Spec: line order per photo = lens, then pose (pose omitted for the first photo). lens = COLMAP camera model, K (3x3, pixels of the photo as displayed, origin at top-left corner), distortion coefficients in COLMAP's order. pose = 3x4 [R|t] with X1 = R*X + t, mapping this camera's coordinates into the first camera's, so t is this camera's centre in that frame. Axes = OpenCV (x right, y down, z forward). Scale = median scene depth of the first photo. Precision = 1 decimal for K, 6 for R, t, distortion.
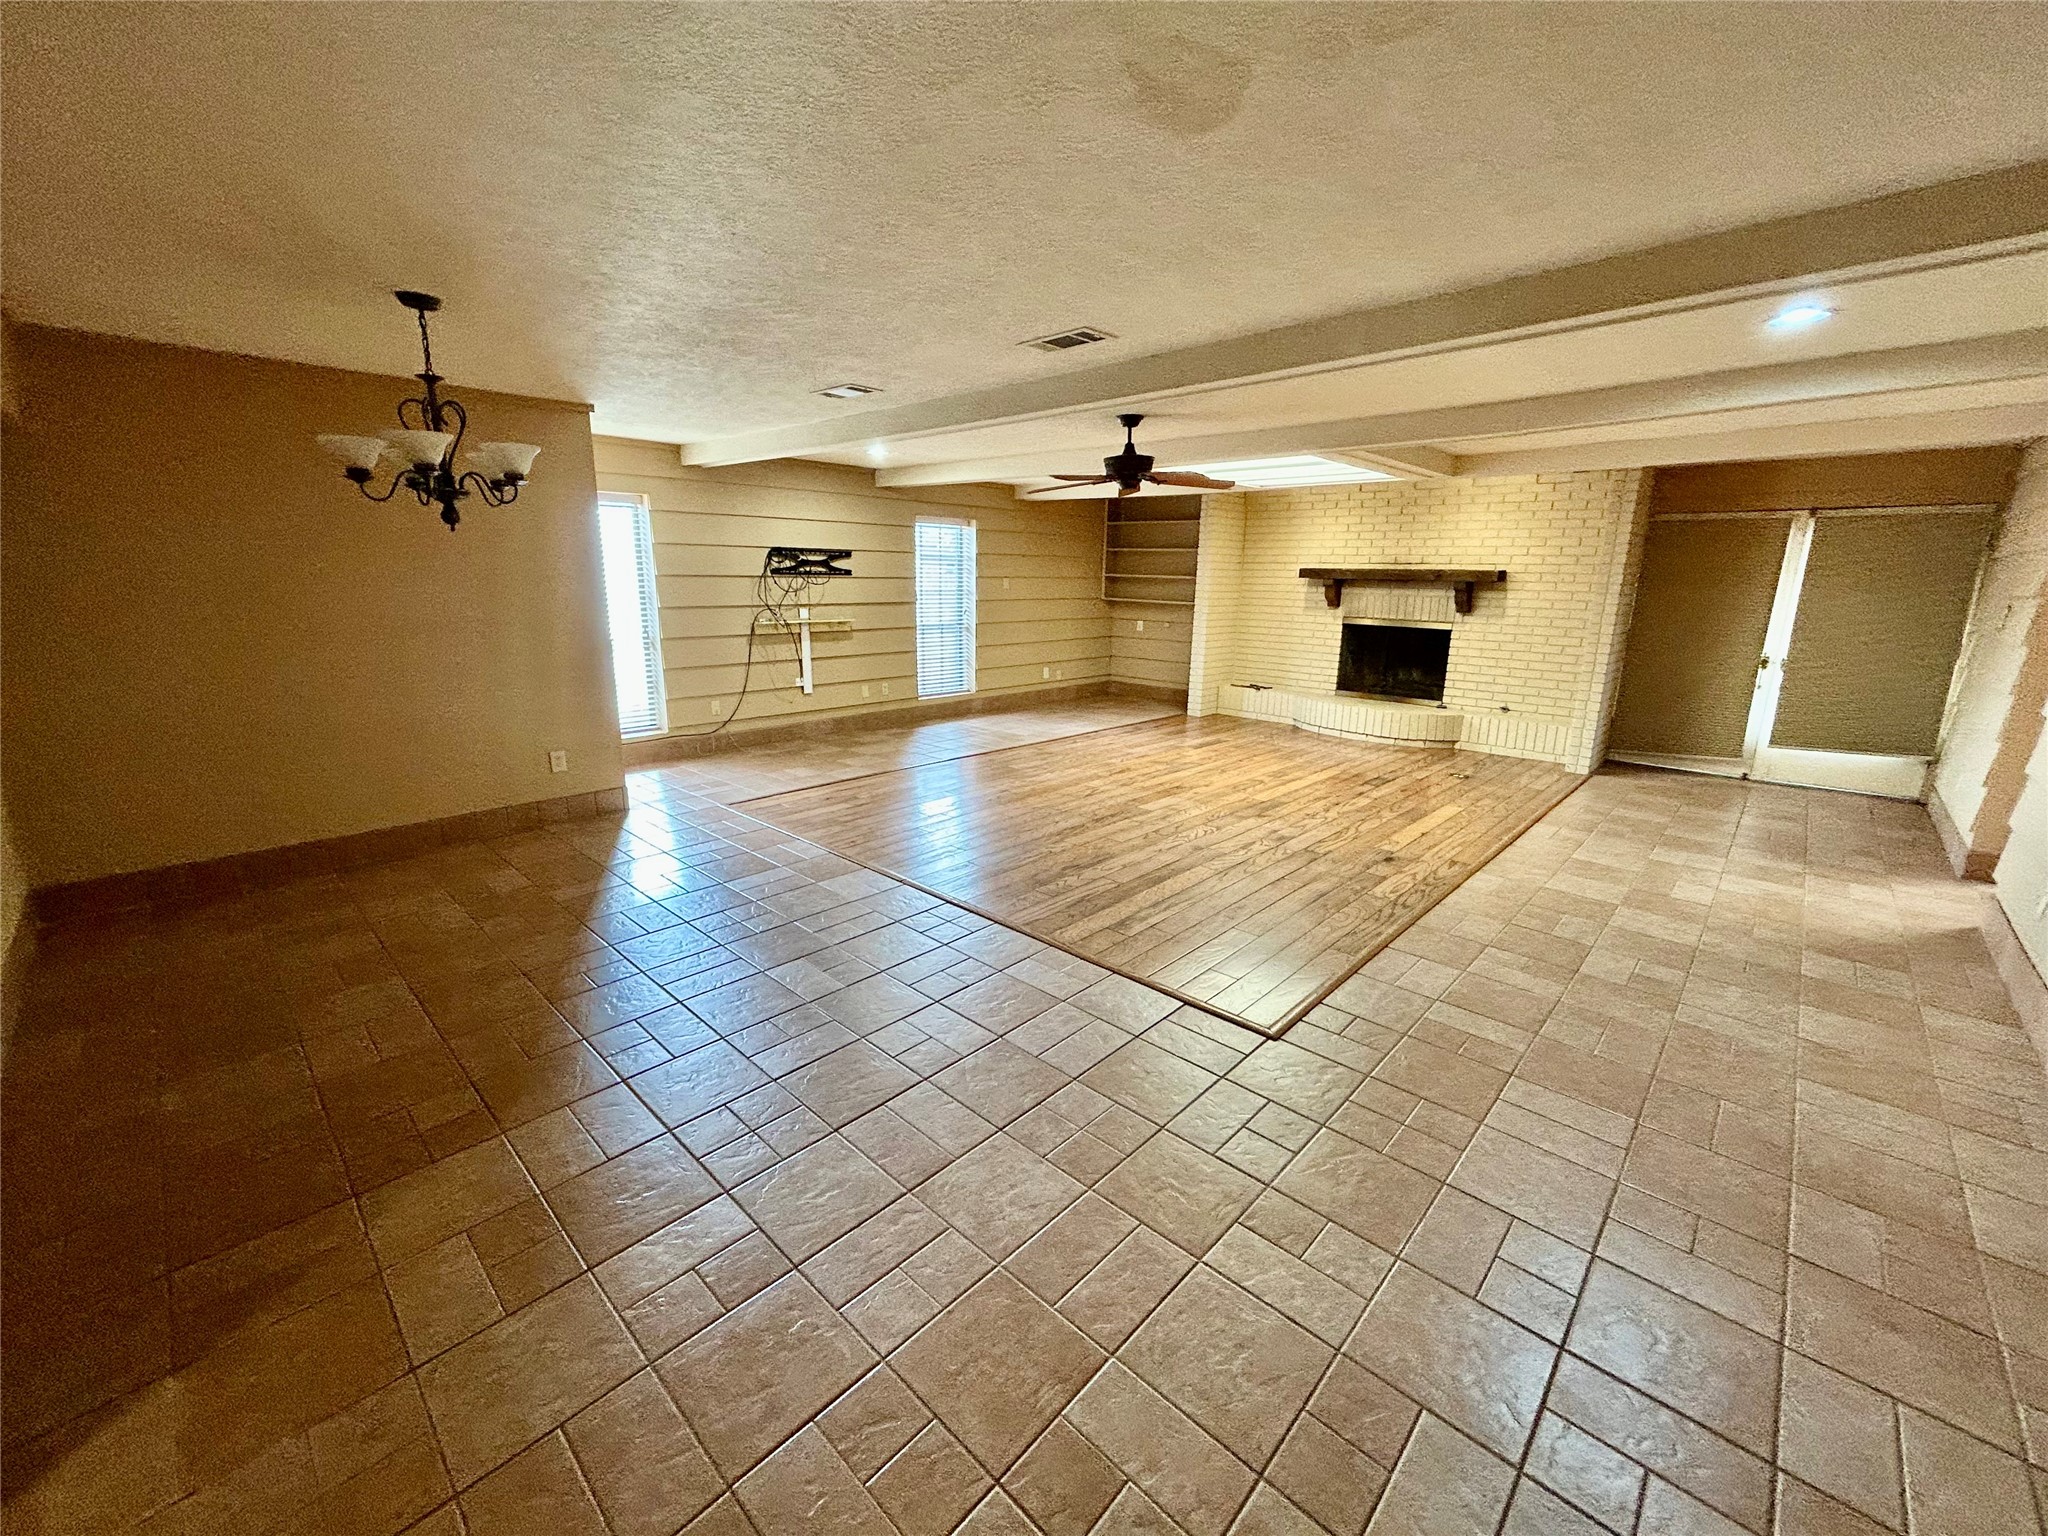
lens RADIAL K [[820.5, 0, 1019.5], [0, 820.5, 763.8], [0, 0, 1]] dist [-0.001754, 0.000083]
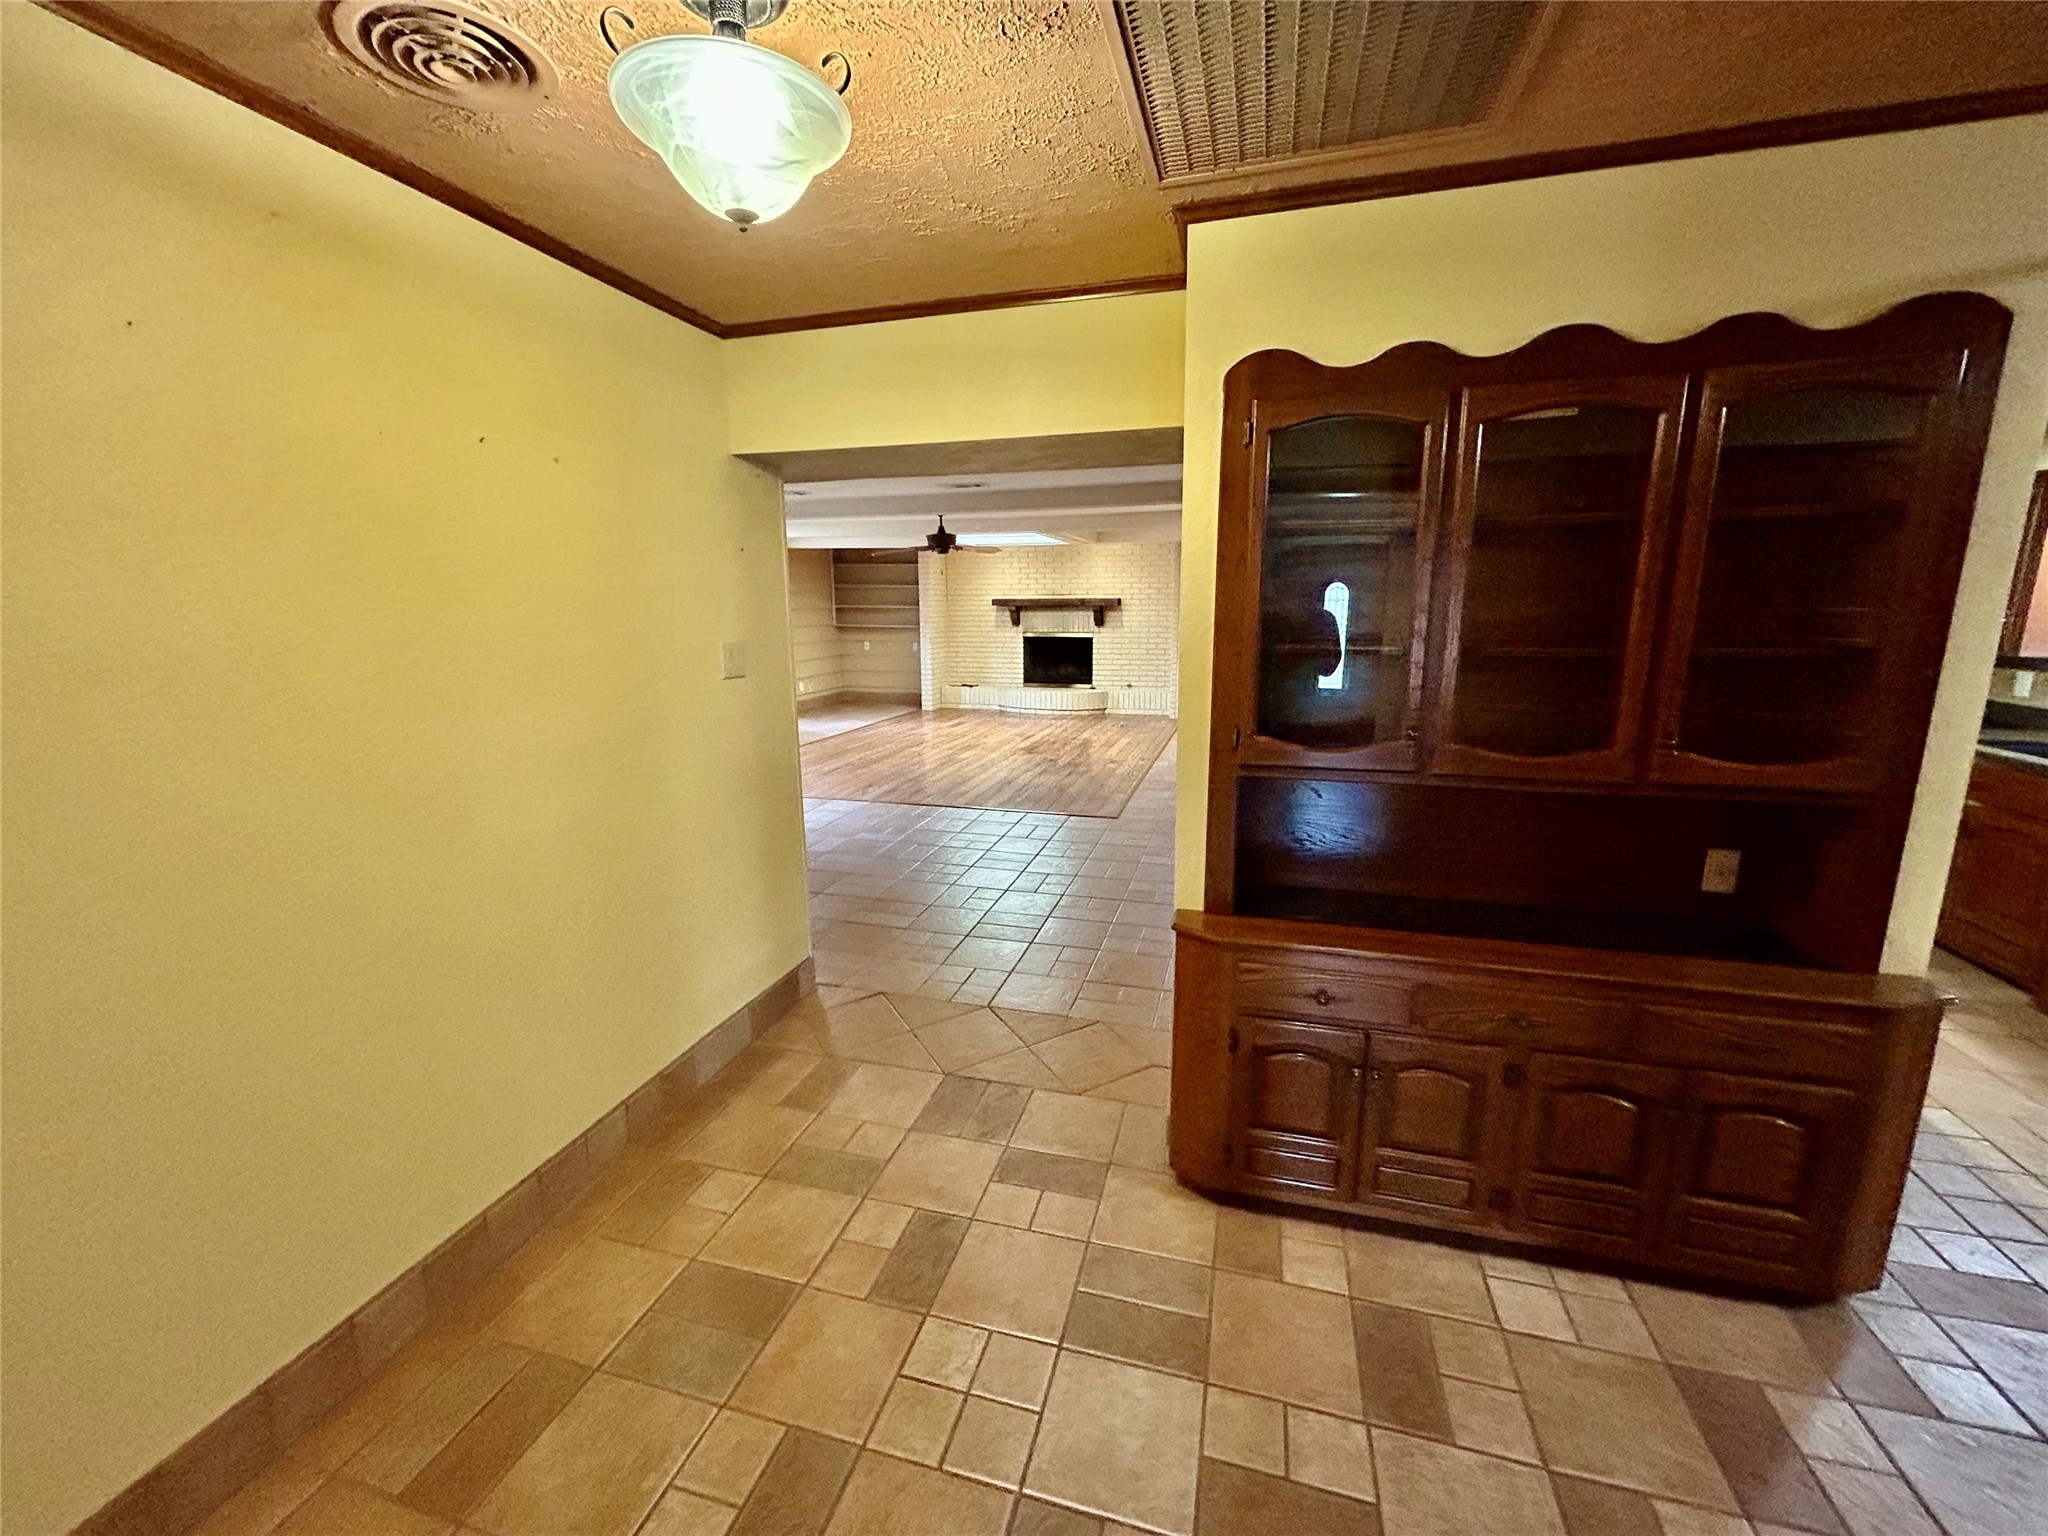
lens RADIAL K [[820.5, 0, 1021.6], [0, 820.5, 768.7], [0, 0, 1]] dist [-0.001754, 0.000083]
pose [[0.885197, -0.111712, 0.451605, -0.333450], [0.123379, 0.992353, 0.003638, 0.062214], [-0.448558, 0.052498, 0.892211, -0.316644]]
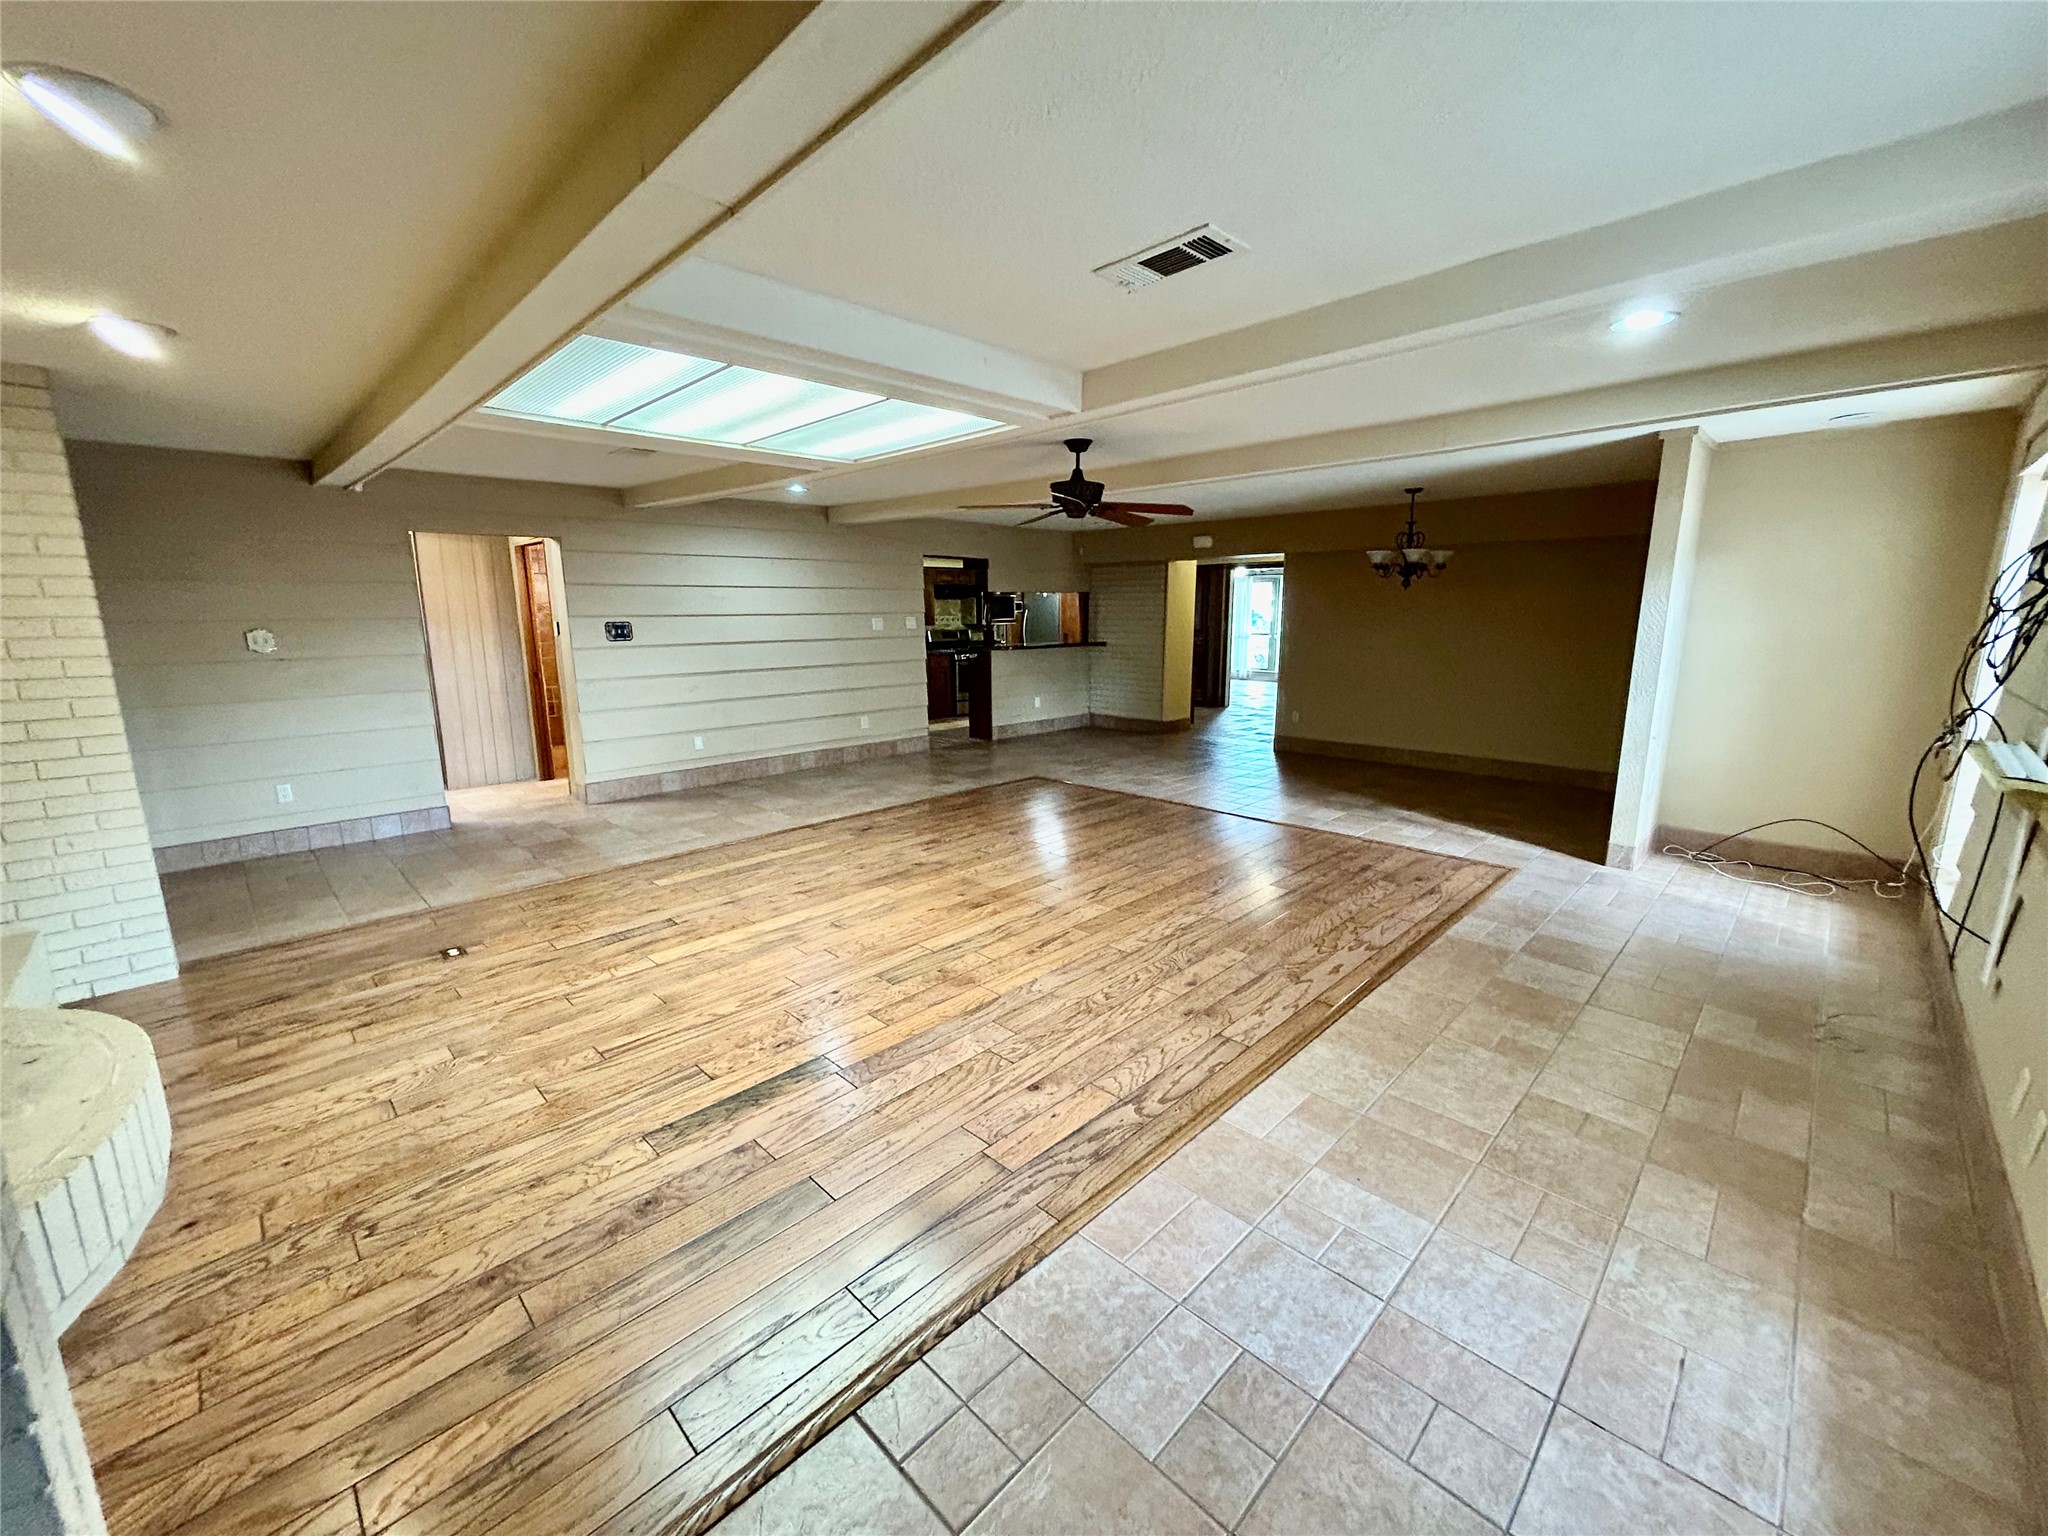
lens RADIAL K [[820.5, 0, 1026.4], [0, 820.5, 770.9], [0, 0, 1]] dist [-0.001754, 0.000083]
pose [[-0.999826, -0.010948, 0.015099, 0.116258], [-0.003743, 0.910900, 0.412611, -0.305749], [-0.018271, 0.412482, -0.910782, 1.320891]]
